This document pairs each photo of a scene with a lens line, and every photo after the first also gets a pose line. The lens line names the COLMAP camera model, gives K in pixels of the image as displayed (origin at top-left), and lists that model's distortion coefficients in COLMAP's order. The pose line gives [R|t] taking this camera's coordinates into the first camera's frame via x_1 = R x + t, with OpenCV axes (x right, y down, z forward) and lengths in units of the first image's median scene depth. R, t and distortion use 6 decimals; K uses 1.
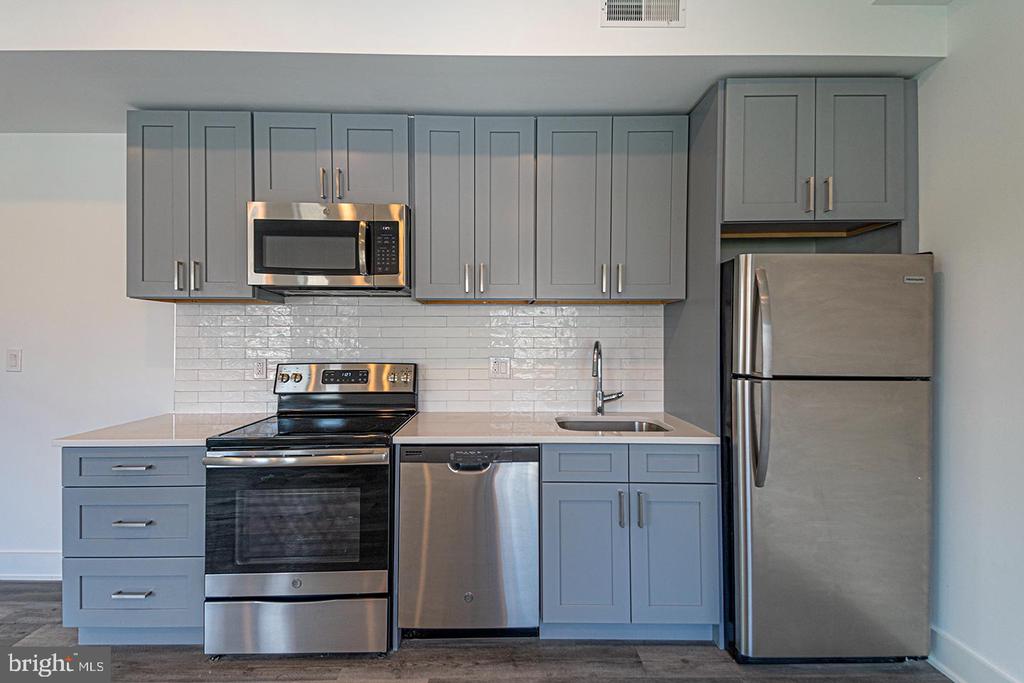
lens RADIAL K [[436.2, 0, 514.2], [0, 436.2, 338.6], [0, 0, 1]] dist [0.064976, -0.032289]
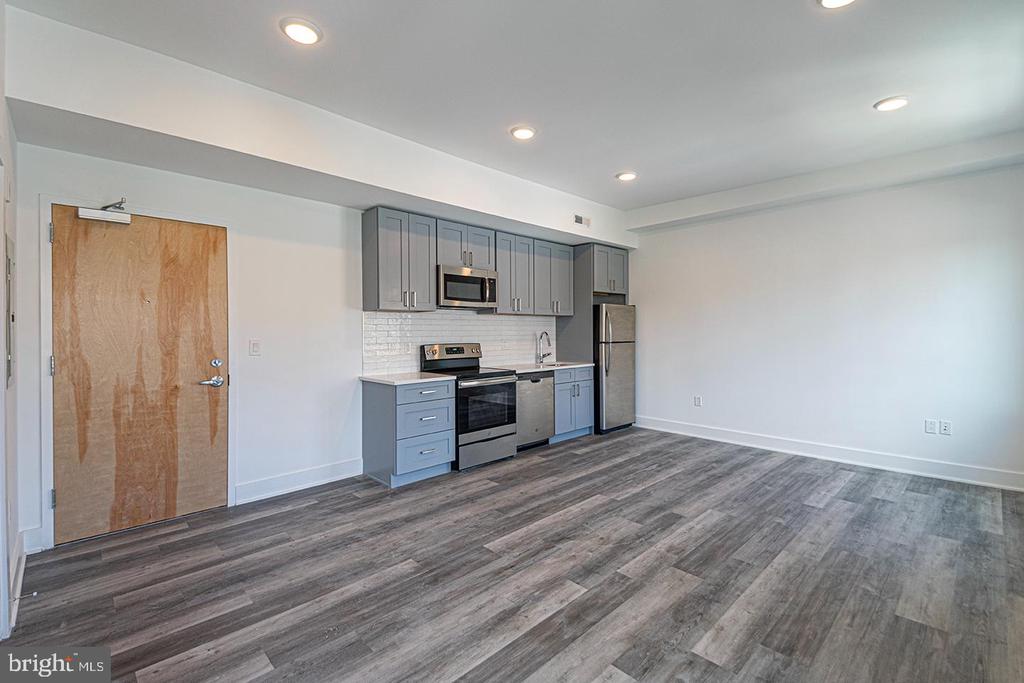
lens RADIAL K [[456.8, 0, 499.1], [0, 456.8, 332.5], [0, 0, 1]] dist [0.071131, -0.034115]
pose [[0.737850, -0.007024, 0.674928, -2.026404], [0.006997, 0.999972, 0.002757, 0.001823], [-0.674928, 0.002689, 0.737879, -0.820843]]
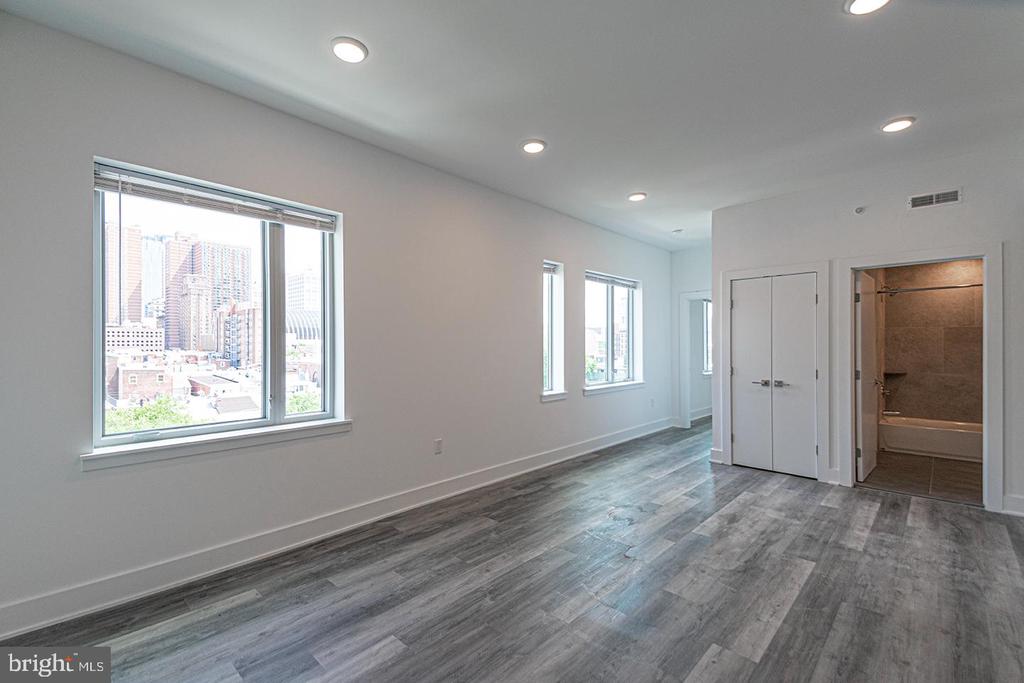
lens RADIAL K [[436.2, 0, 514.2], [0, 436.2, 338.6], [0, 0, 1]] dist [0.064976, -0.032289]
pose [[-0.692550, -0.009645, -0.721305, 0.709405], [-0.000957, 0.999922, -0.012451, -0.006990], [0.721369, -0.007932, -0.692505, 0.650879]]
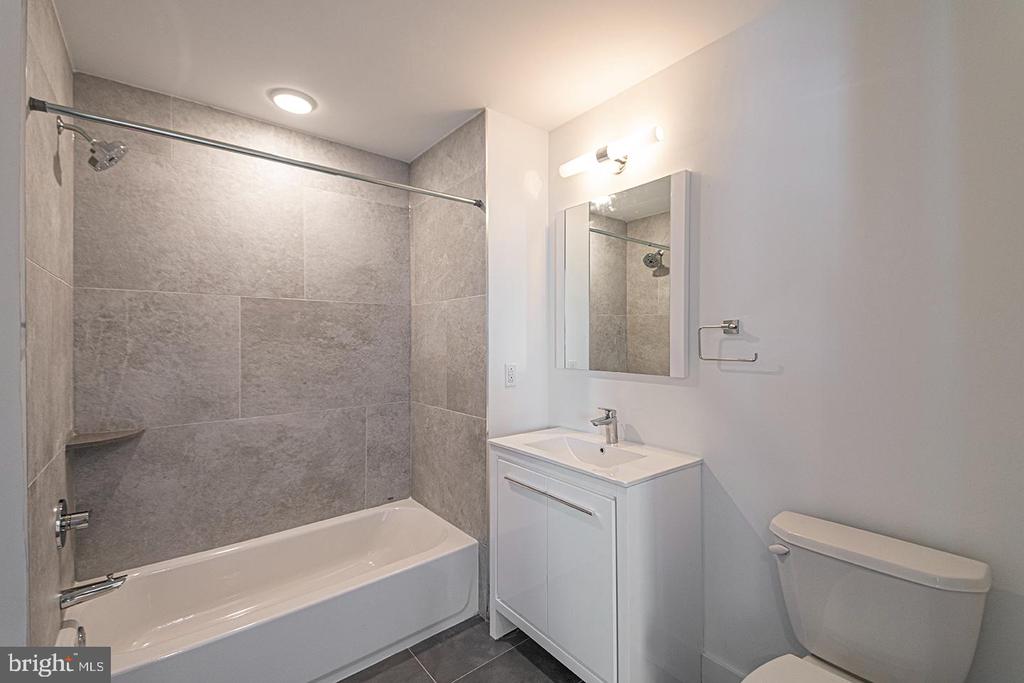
lens RADIAL K [[436.2, 0, 514.2], [0, 436.2, 338.6], [0, 0, 1]] dist [0.064976, -0.032289]
pose [[0.619111, -0.001986, -0.785301, -2.271636], [0.002689, 0.999996, -0.000410, -0.013623], [0.785299, -0.001858, 0.619114, 0.472513]]
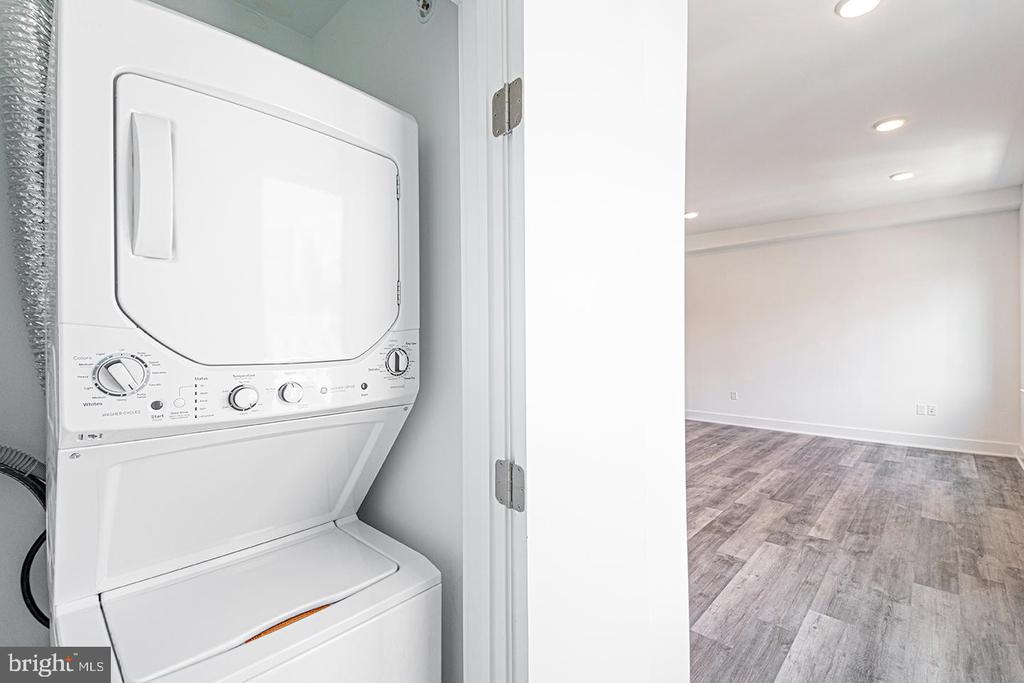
lens RADIAL K [[456.8, 0, 499.1], [0, 456.8, 332.5], [0, 0, 1]] dist [0.071131, -0.034115]
pose [[0.698997, 0.003413, 0.715117, -3.026137], [0.010099, 0.999842, -0.014644, -0.010204], [-0.715053, 0.017458, 0.698852, -0.743929]]
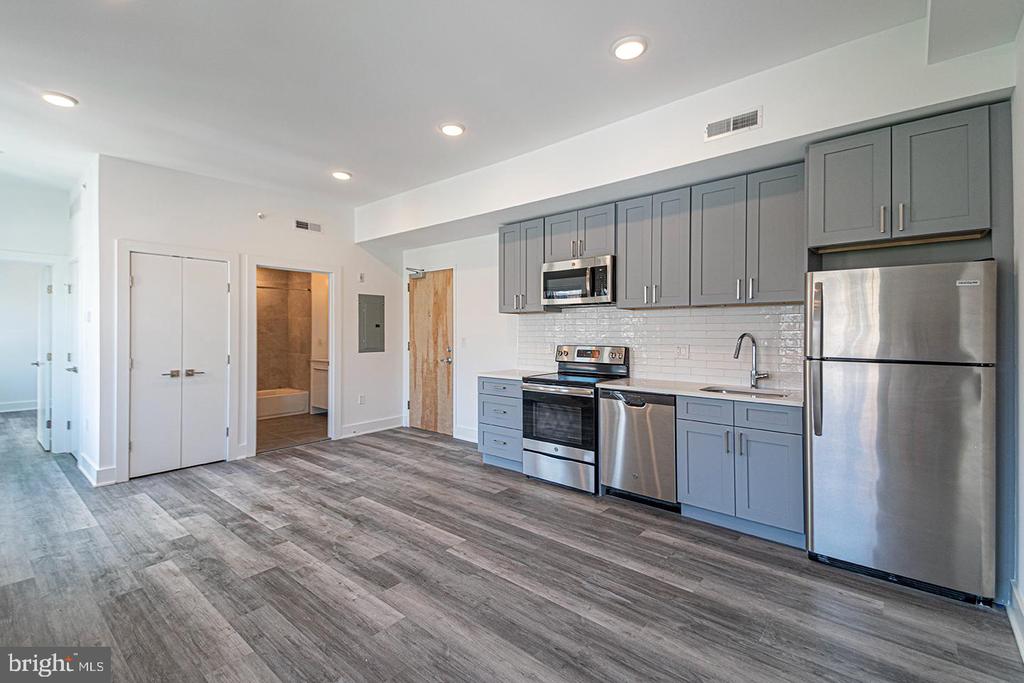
lens RADIAL K [[456.8, 0, 499.1], [0, 456.8, 332.5], [0, 0, 1]] dist [0.071131, -0.034115]
pose [[0.732992, 0.000078, -0.680237, 0.745828], [0.001390, 0.999998, 0.001612, -0.000110], [0.680236, -0.002127, 0.732990, -0.718687]]
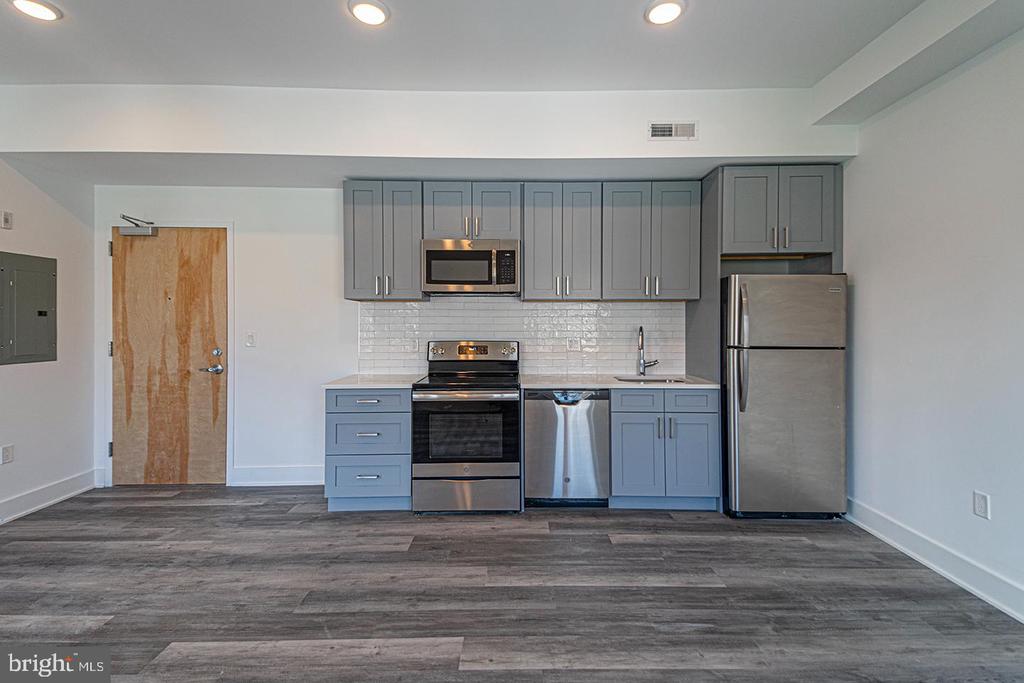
lens RADIAL K [[450.6, 0, 519.9], [0, 450.6, 324.3], [0, 0, 1]] dist [0.067028, -0.032638]
pose [[0.999909, -0.001052, -0.013459, -0.249903], [0.001064, 0.999999, 0.000868, -0.003203], [0.013458, -0.000883, 0.999909, -0.687903]]
